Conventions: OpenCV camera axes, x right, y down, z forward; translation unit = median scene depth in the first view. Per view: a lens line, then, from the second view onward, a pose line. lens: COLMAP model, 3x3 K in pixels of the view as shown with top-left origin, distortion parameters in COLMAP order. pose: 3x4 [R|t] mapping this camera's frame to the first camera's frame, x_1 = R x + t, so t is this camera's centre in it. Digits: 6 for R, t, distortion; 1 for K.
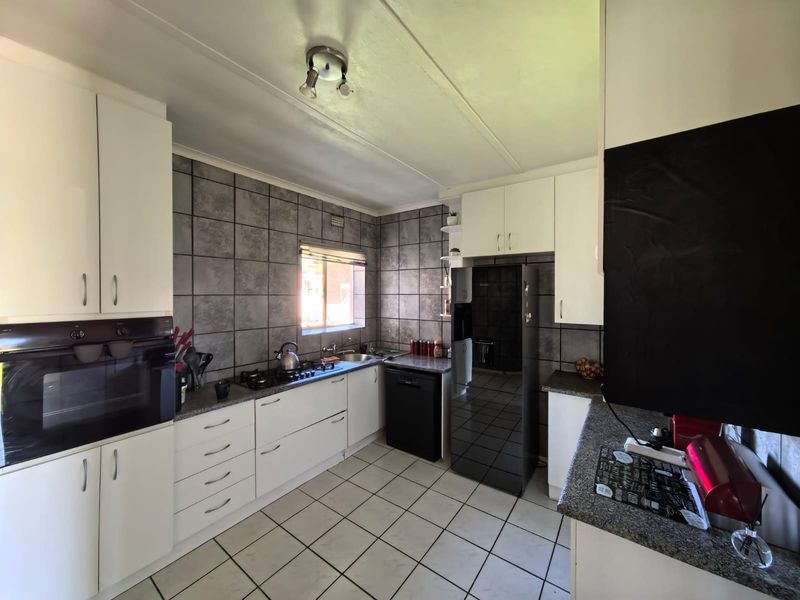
lens RADIAL K [[306.4, 0, 405.3], [0, 306.4, 294.2], [0, 0, 1]] dist [-0.020862, 0.012723]
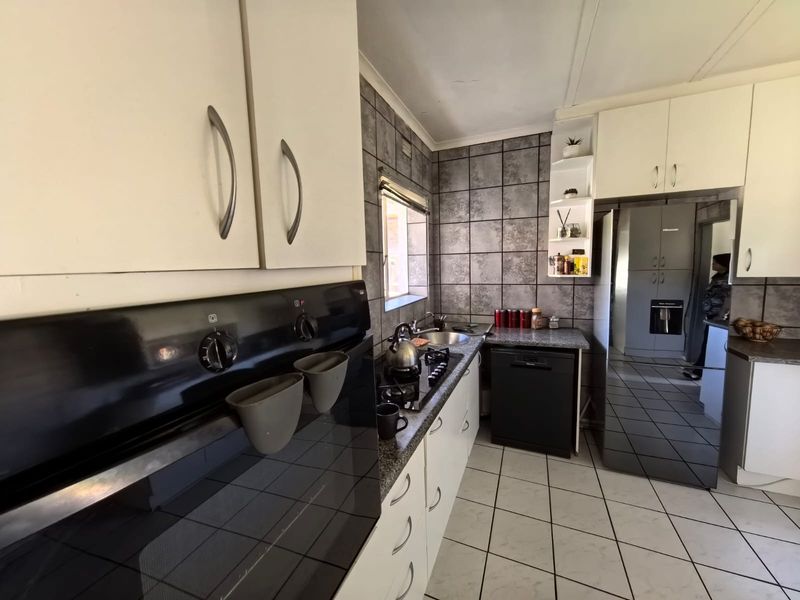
lens RADIAL K [[306.4, 0, 405.3], [0, 306.4, 294.2], [0, 0, 1]] dist [-0.020862, 0.012723]
pose [[0.974617, -0.047682, 0.218744, -0.383286], [0.026754, 0.994860, 0.097657, 0.025333], [-0.222277, -0.089326, 0.970883, 0.284454]]
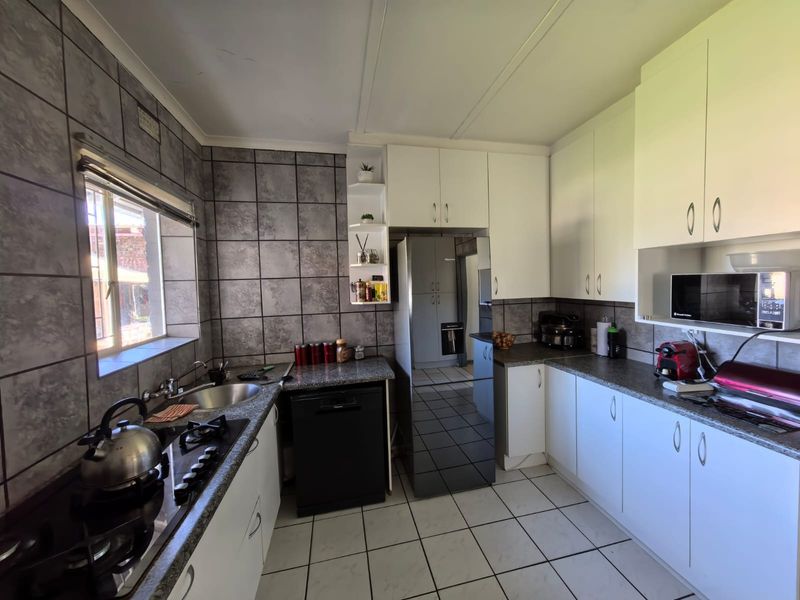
lens RADIAL K [[306.4, 0, 405.3], [0, 306.4, 294.2], [0, 0, 1]] dist [-0.020862, 0.012723]
pose [[0.667026, -0.049723, 0.743373, -0.313347], [0.033743, 0.998763, 0.036528, 0.020929], [-0.744270, 0.000719, 0.667878, 0.375519]]
